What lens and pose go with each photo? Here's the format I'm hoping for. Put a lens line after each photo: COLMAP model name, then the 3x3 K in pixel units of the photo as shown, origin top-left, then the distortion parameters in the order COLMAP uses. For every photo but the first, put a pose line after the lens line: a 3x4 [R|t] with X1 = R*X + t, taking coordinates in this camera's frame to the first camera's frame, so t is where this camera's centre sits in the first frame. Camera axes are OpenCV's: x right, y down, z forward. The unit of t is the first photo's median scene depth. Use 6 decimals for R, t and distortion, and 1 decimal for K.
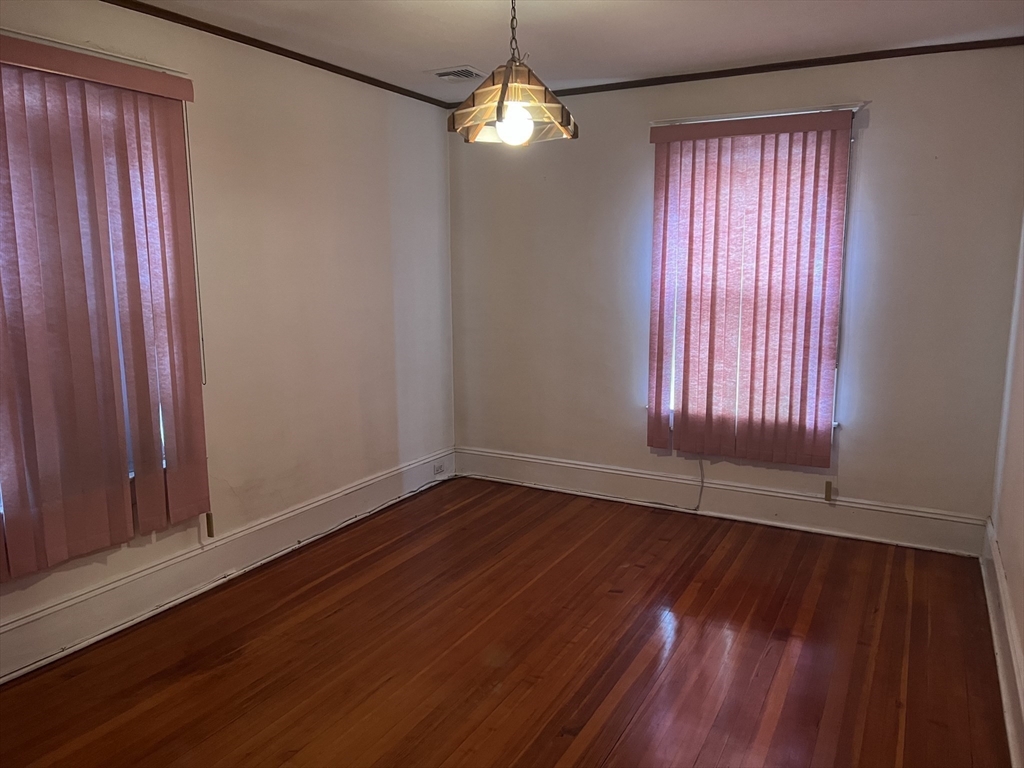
lens RADIAL K [[769.0, 0, 511.9], [0, 769.0, 386.0], [0, 0, 1]] dist [0.052315, -0.062036]
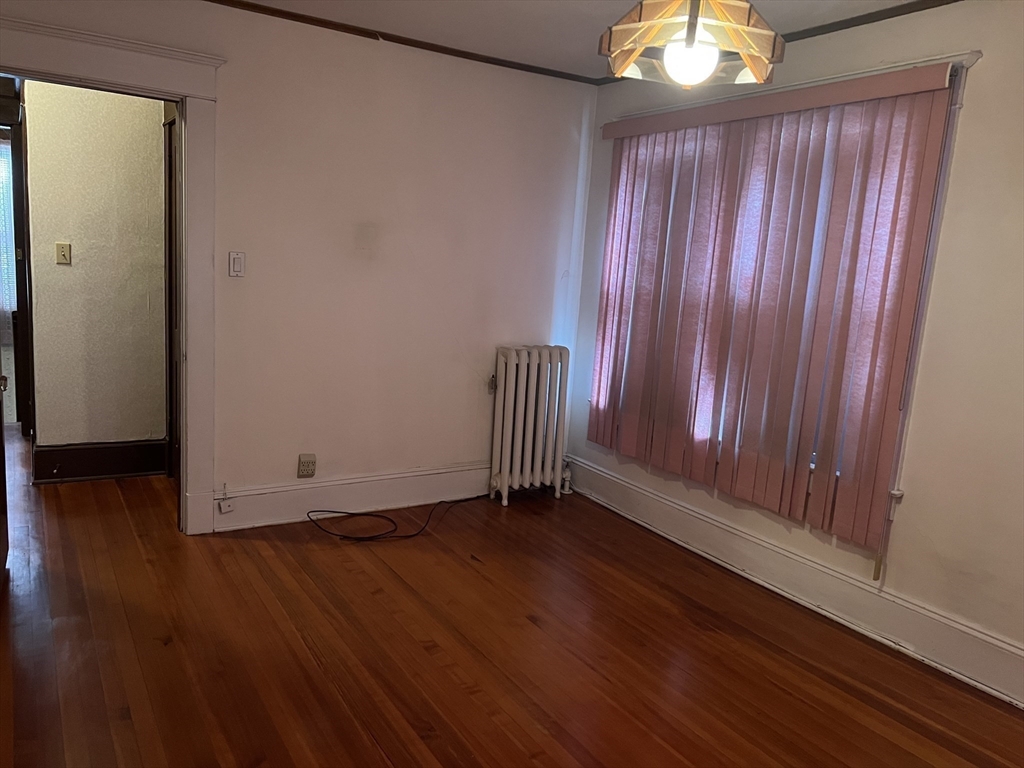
lens RADIAL K [[769.0, 0, 510.7], [0, 769.0, 385.4], [0, 0, 1]] dist [0.052315, -0.062036]
pose [[-0.488755, 0.115862, -0.864693, 0.620046], [-0.200322, 0.949756, 0.240488, -0.163249], [0.849111, 0.290757, -0.440988, 1.078585]]
